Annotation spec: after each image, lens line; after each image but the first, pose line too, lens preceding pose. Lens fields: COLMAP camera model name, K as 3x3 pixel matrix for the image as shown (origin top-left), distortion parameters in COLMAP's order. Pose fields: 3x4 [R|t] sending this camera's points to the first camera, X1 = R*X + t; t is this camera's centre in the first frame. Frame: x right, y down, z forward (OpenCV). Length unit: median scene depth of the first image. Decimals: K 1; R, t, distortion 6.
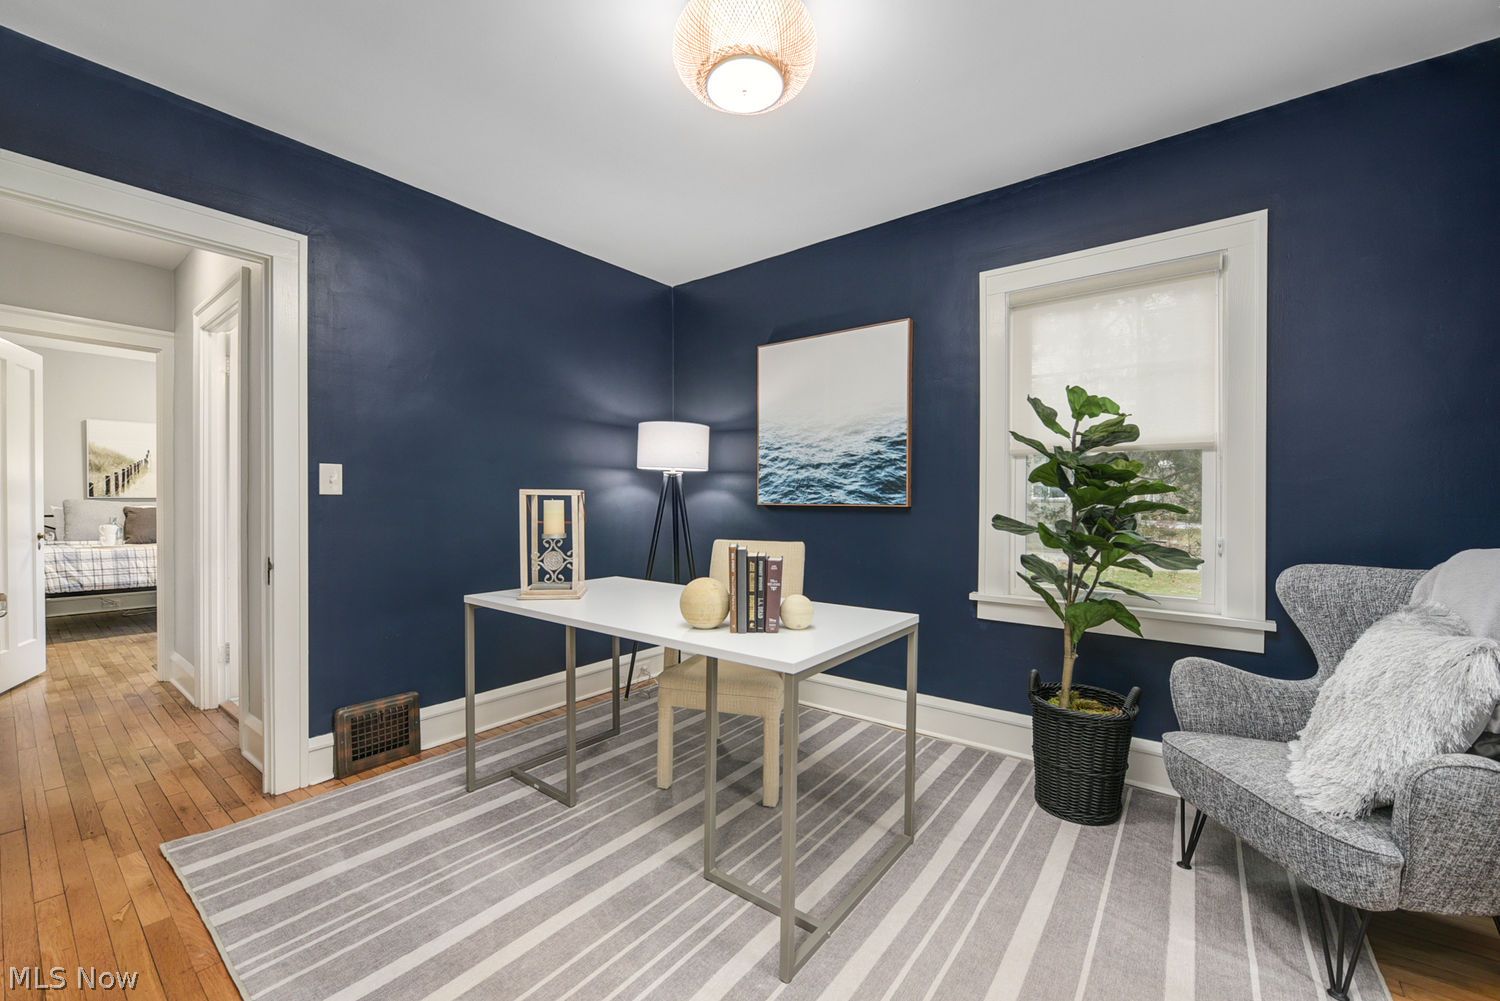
lens RADIAL K [[598.6, 0, 743.2], [0, 598.6, 504.1], [0, 0, 1]] dist [-0.003441, -0.001211]
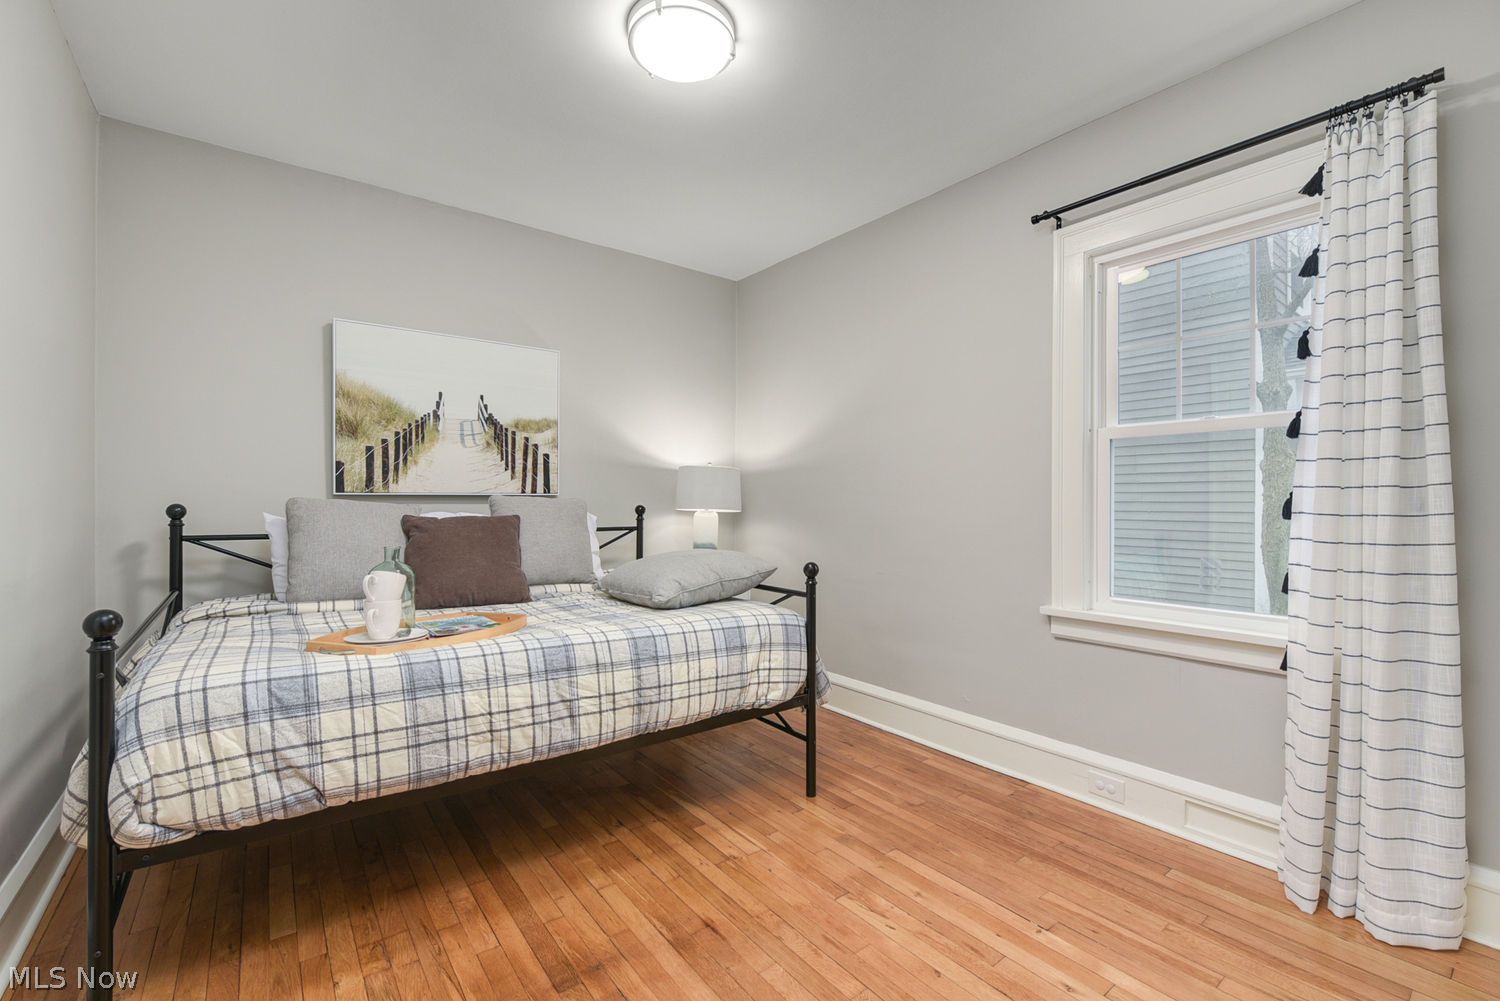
lens RADIAL K [[620.1, 0, 741.0], [0, 620.1, 496.9], [0, 0, 1]] dist [-0.003135, 0.001274]
pose [[0.969725, -0.001191, -0.244196, -0.684502], [-0.000234, 0.999983, -0.005806, -0.006090], [0.244199, 0.005688, 0.969708, 0.617089]]
